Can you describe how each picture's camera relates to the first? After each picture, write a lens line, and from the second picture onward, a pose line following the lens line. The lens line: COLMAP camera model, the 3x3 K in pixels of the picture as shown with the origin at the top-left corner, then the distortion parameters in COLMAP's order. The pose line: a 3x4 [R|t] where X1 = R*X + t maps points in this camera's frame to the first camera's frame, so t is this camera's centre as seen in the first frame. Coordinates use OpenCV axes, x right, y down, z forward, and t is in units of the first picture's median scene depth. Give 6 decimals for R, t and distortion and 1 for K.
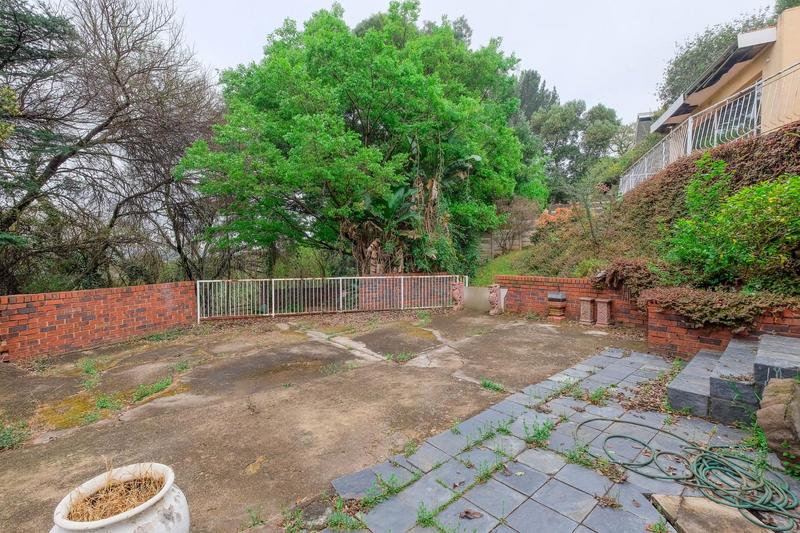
lens RADIAL K [[357.1, 0, 398.4], [0, 357.1, 263.6], [0, 0, 1]] dist [0.003373, 0.002605]
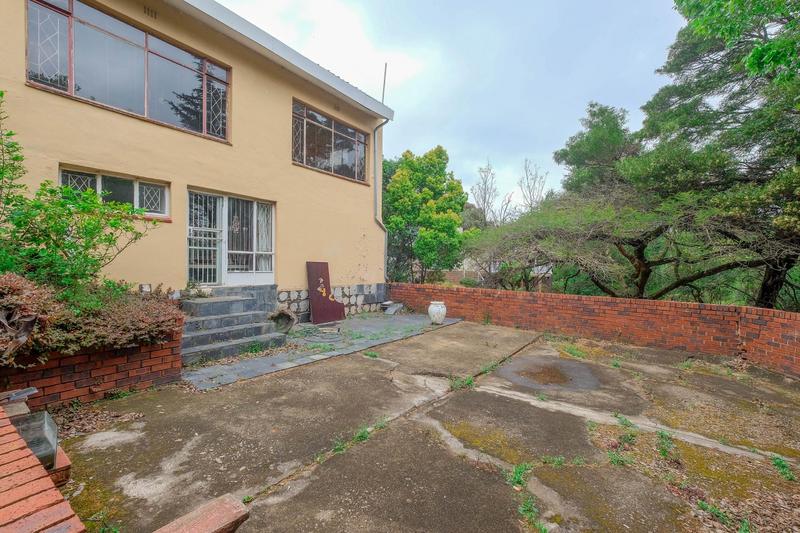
lens RADIAL K [[357.1, 0, 400.0], [0, 357.1, 266.0], [0, 0, 1]] dist [0.003373, 0.002605]
pose [[-0.973013, -0.013063, -0.230380, 0.406084], [-0.020680, 0.999315, 0.030681, -0.068646], [0.229821, 0.034617, -0.972617, 2.043896]]
